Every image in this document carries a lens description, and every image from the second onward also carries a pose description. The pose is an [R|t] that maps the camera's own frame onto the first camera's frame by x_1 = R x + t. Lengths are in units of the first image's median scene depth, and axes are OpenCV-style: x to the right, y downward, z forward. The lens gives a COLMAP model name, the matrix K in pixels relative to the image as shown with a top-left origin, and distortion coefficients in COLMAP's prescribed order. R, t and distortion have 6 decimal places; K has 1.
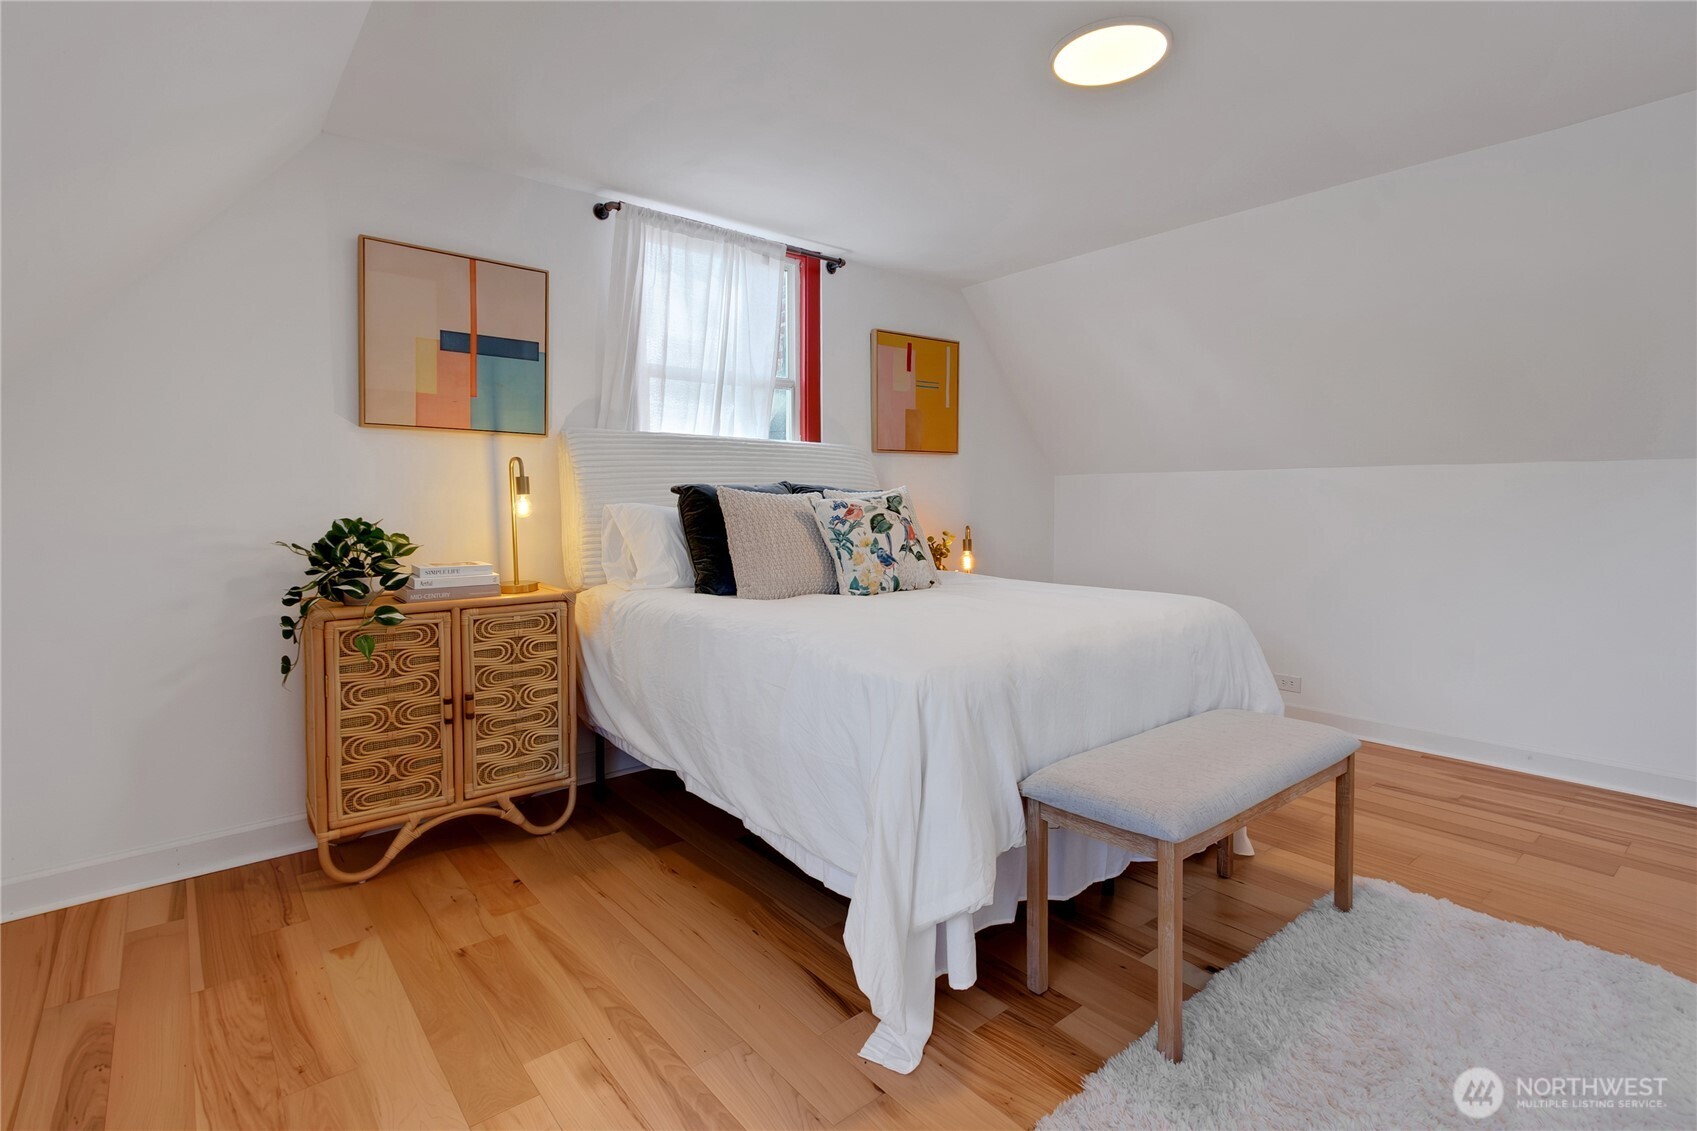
lens RADIAL K [[801.8, 0, 822.7], [0, 801.8, 522.8], [0, 0, 1]] dist [0.002872, 0.000225]
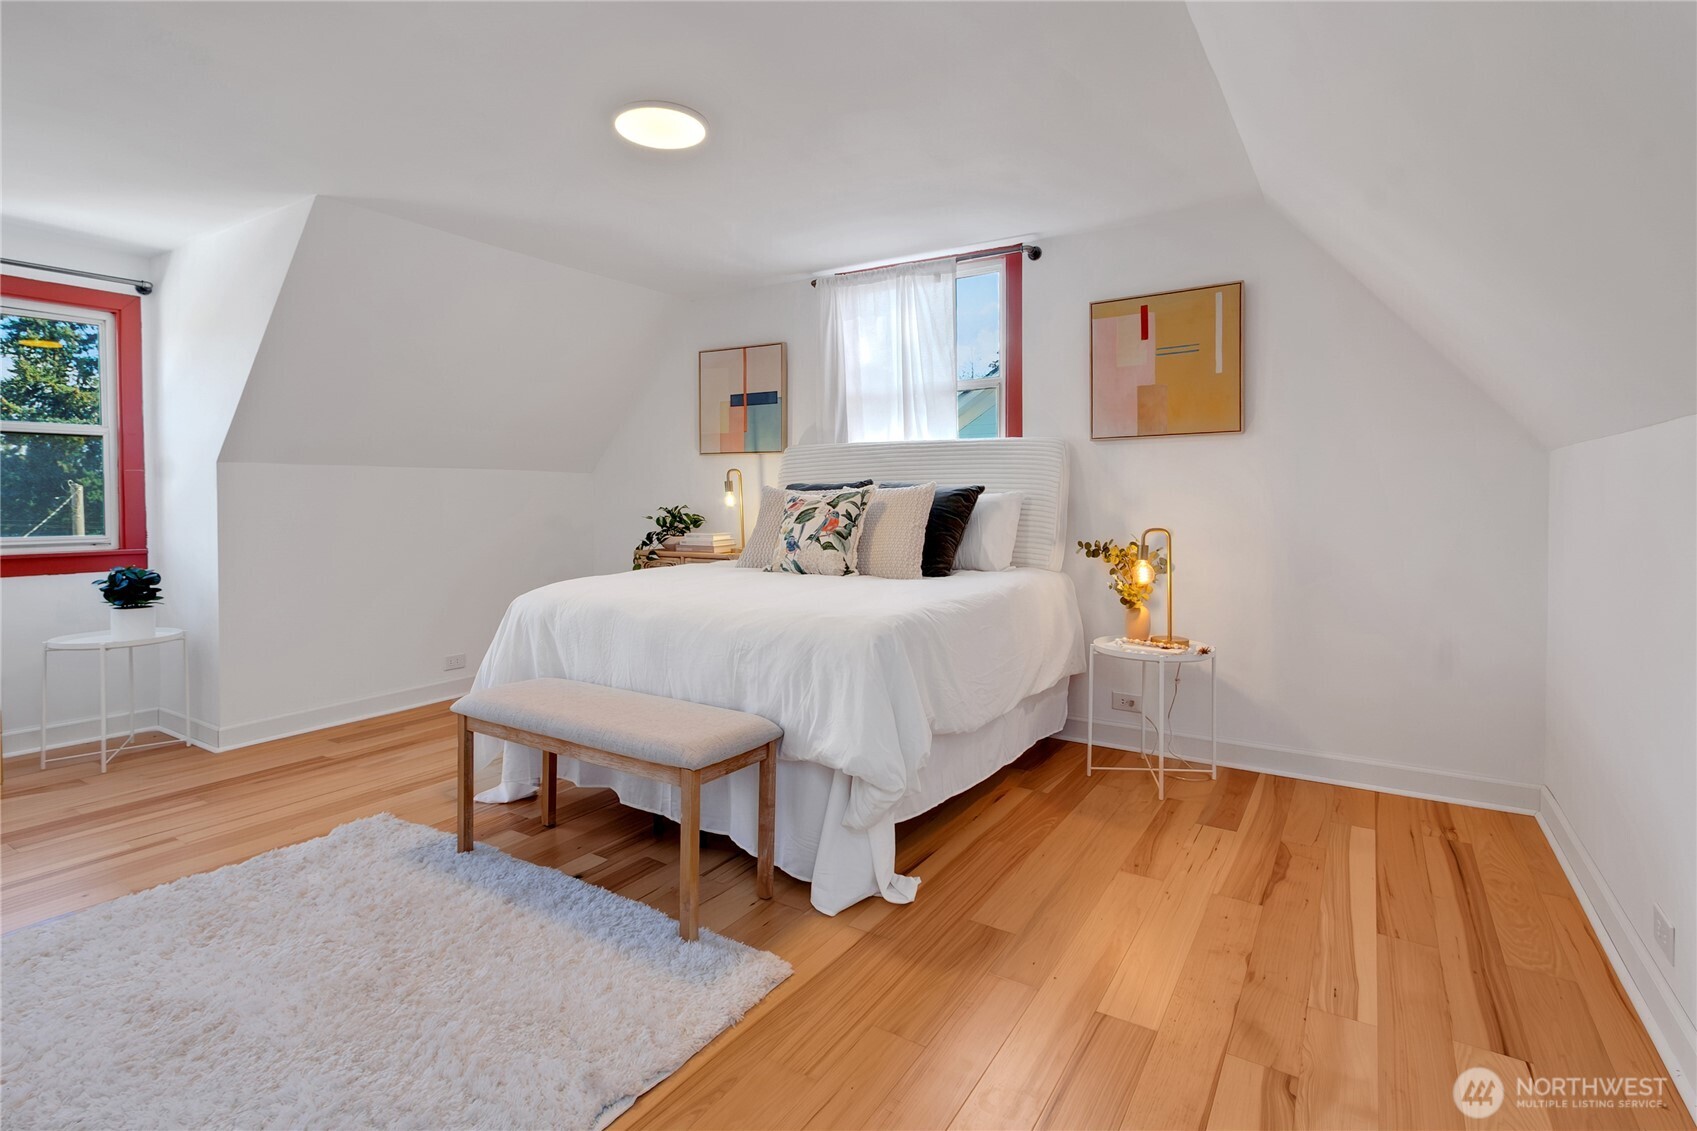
lens RADIAL K [[822.3, 0, 840.4], [0, 822.3, 514.9], [0, 0, 1]] dist [0.000942, 0.000176]
pose [[0.317834, 0.026407, -0.947779, 0.999298], [-0.024677, 0.999504, 0.019573, -0.020639], [0.947825, 0.017167, 0.318328, 0.531007]]
